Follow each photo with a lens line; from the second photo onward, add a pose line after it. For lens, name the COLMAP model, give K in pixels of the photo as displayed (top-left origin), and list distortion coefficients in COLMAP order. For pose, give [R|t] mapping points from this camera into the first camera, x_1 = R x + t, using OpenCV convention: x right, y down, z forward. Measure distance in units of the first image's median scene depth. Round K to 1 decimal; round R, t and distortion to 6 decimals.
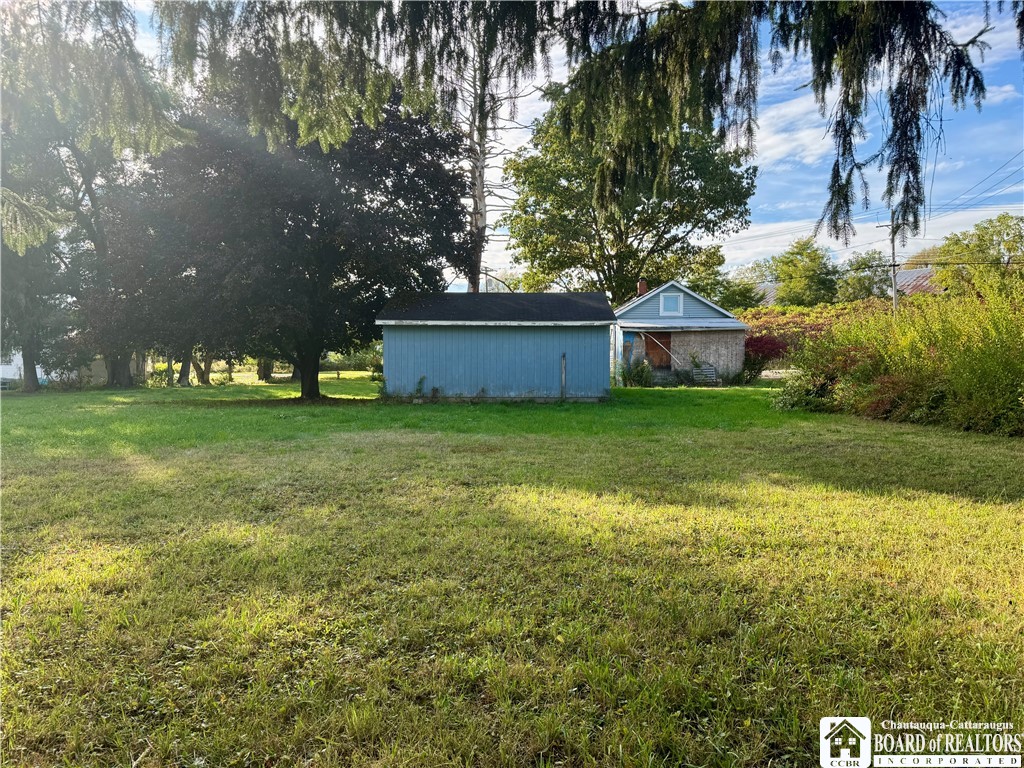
lens RADIAL K [[720.7, 0, 512.0], [0, 720.7, 384.0], [0, 0, 1]] dist [0.094018, -0.113883]
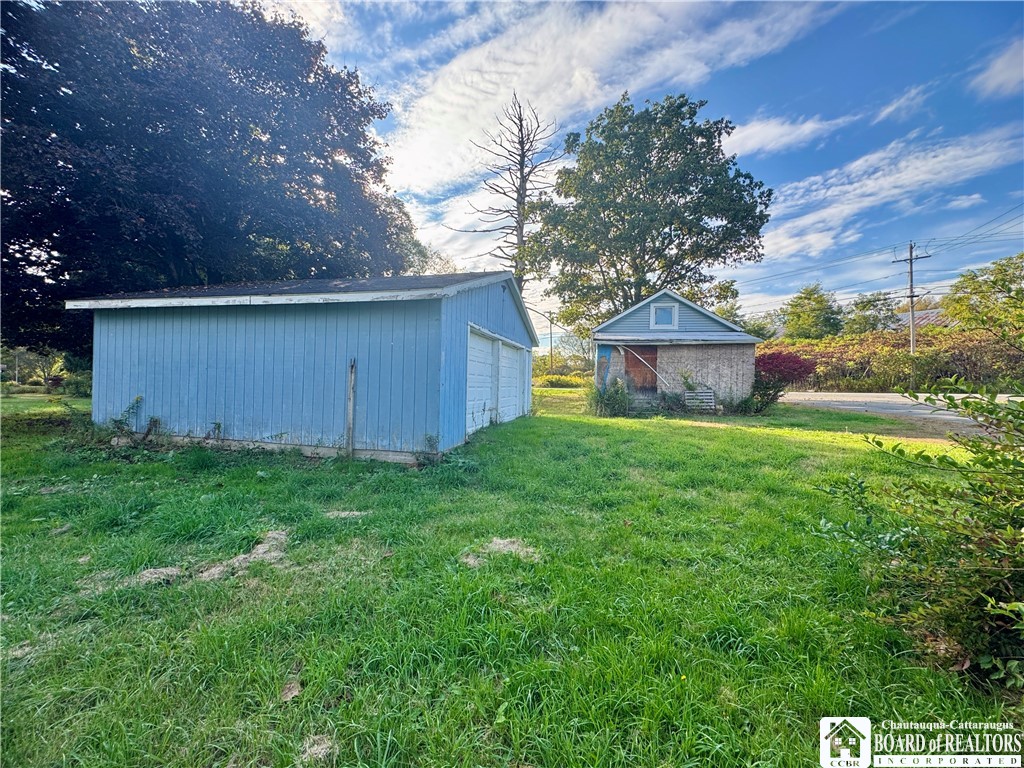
lens RADIAL K [[413.3, 0, 509.1], [0, 413.3, 383.4], [0, 0, 1]] dist [0.001308, 0.000042]
pose [[0.972942, 0.021833, -0.230015, 0.245977], [-0.026765, 0.999473, -0.018343, -0.024390], [0.229494, 0.024004, 0.973014, 0.754990]]
